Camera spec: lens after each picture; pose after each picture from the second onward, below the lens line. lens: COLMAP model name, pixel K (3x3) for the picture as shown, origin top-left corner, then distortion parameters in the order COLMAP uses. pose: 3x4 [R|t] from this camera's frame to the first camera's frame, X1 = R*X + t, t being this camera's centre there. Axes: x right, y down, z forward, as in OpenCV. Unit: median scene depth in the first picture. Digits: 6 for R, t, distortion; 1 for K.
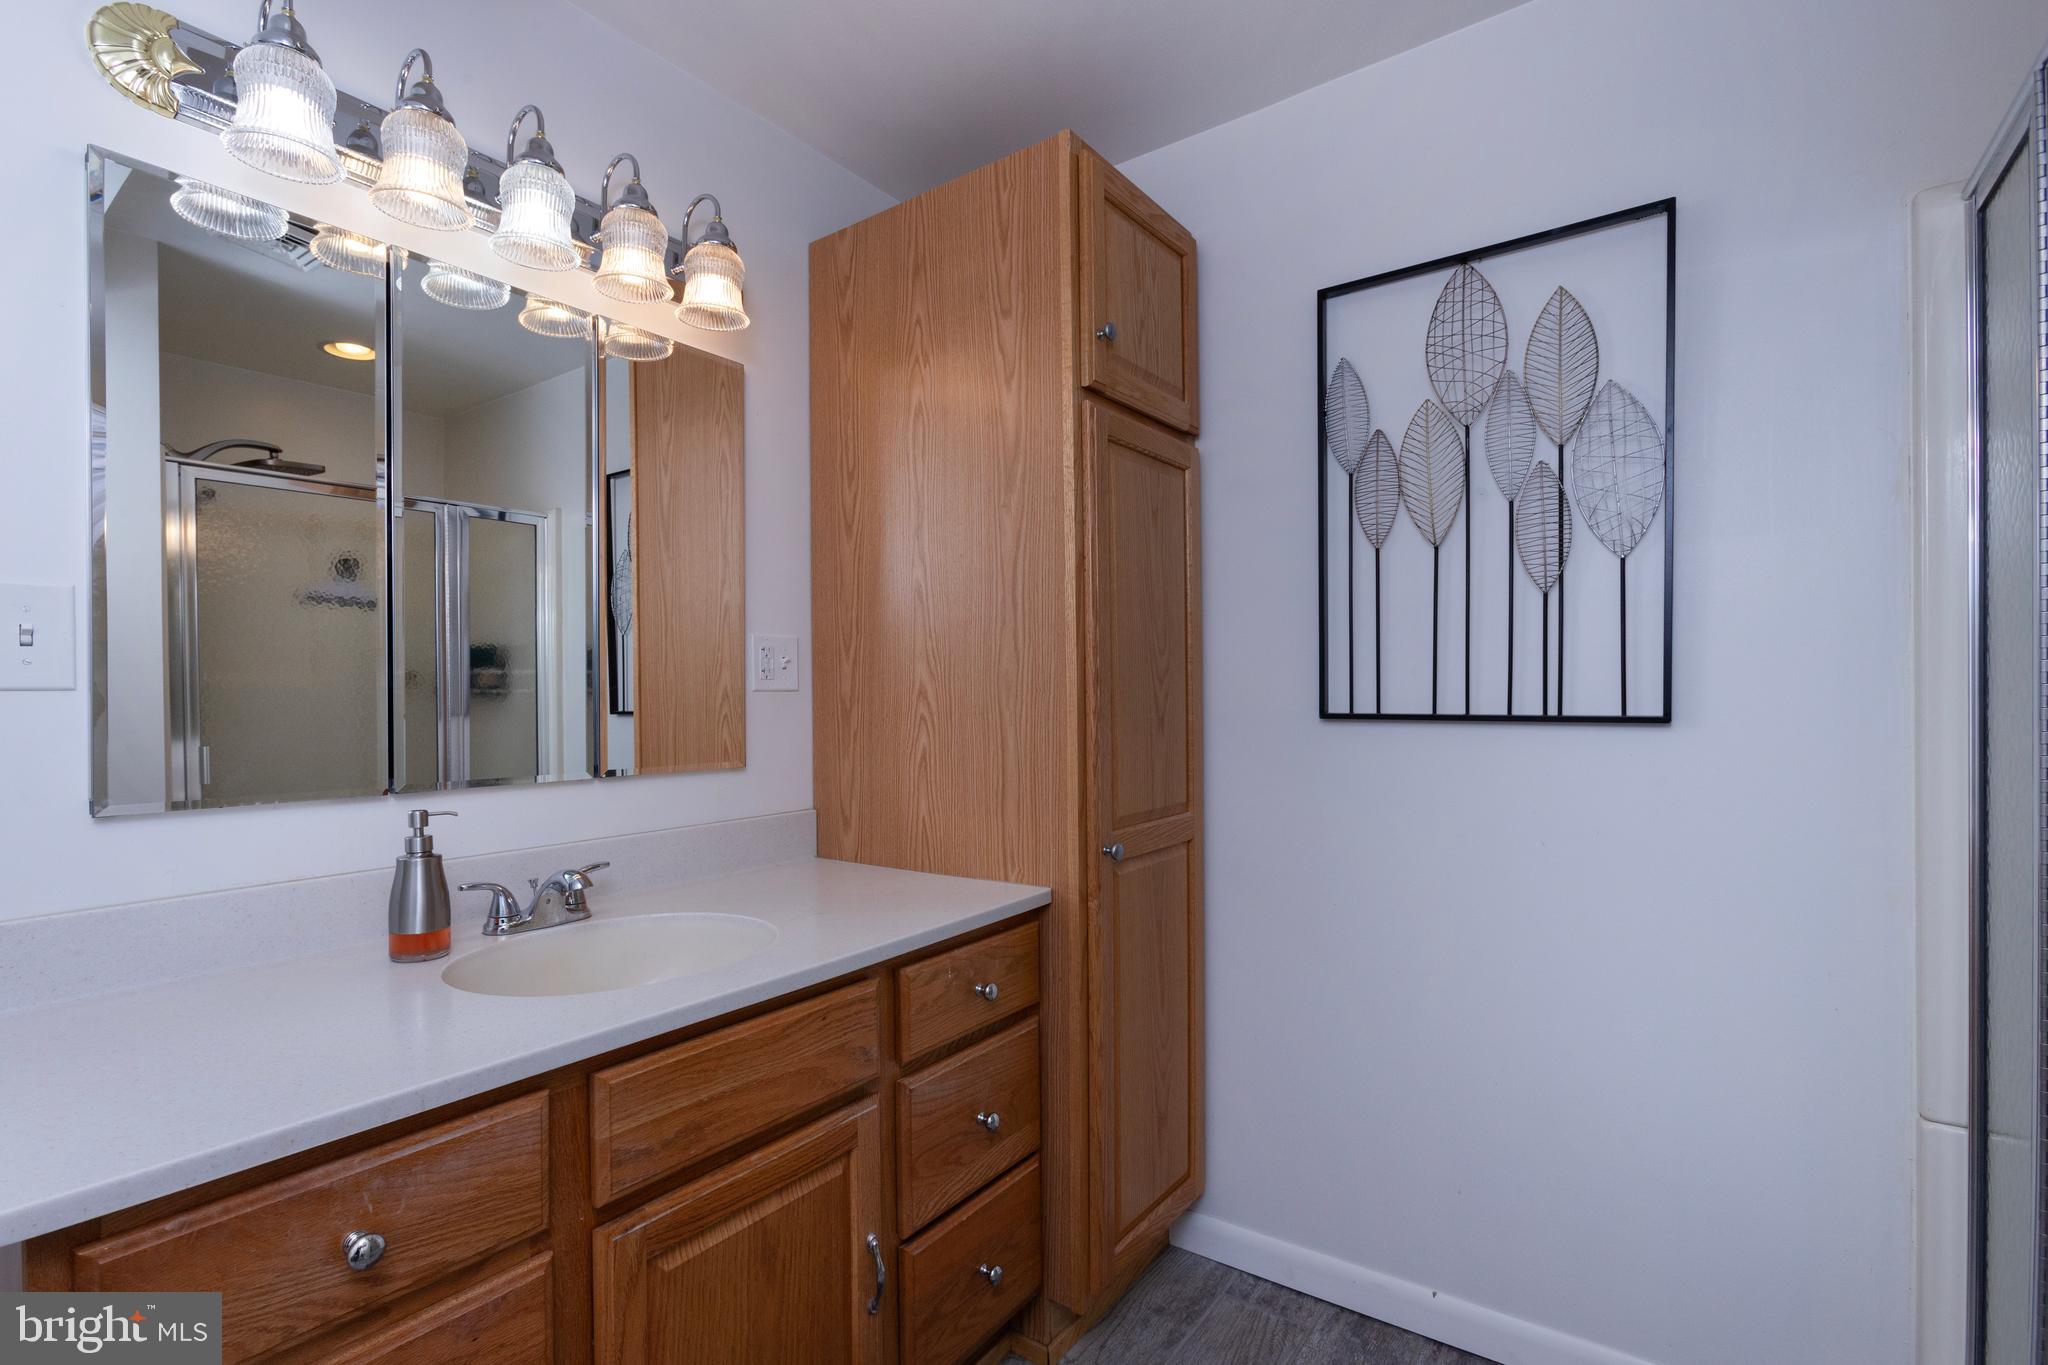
lens RADIAL K [[928.9, 0, 1066.1], [0, 928.9, 783.8], [0, 0, 1]] dist [-0.010383, 0.005377]
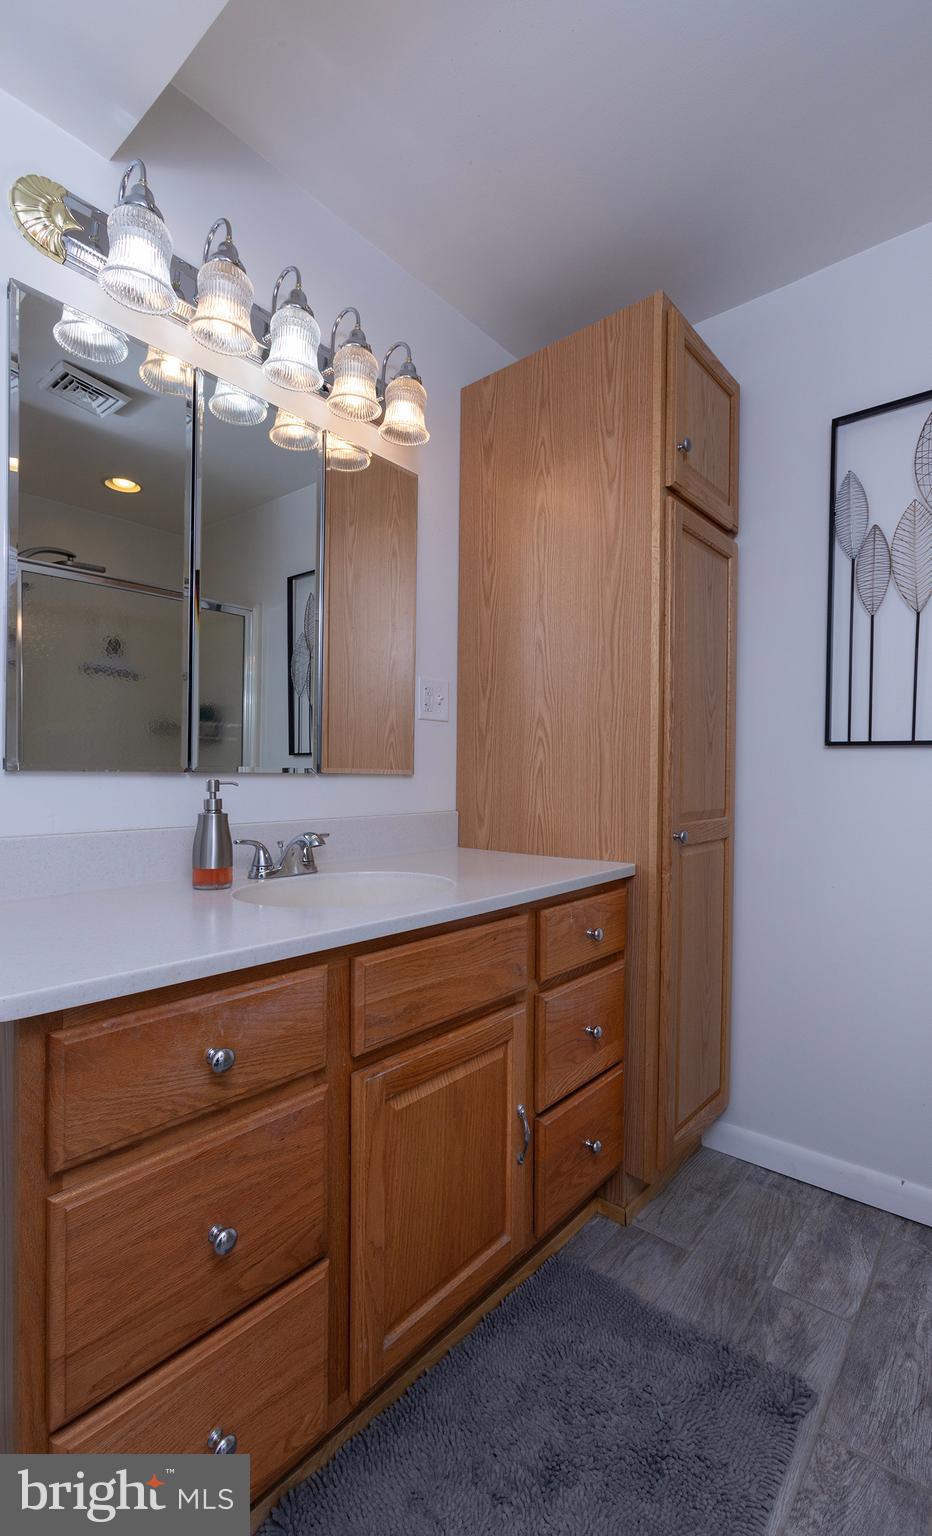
lens RADIAL K [[683.2, 0, 560.3], [0, 683.2, 842.0], [0, 0, 1]] dist [-0.013458, 0.007726]
pose [[0.999419, -0.003883, -0.033849, -0.105586], [0.004040, 0.999981, 0.004556, 0.086220], [0.033830, -0.004690, 0.999417, -0.001090]]
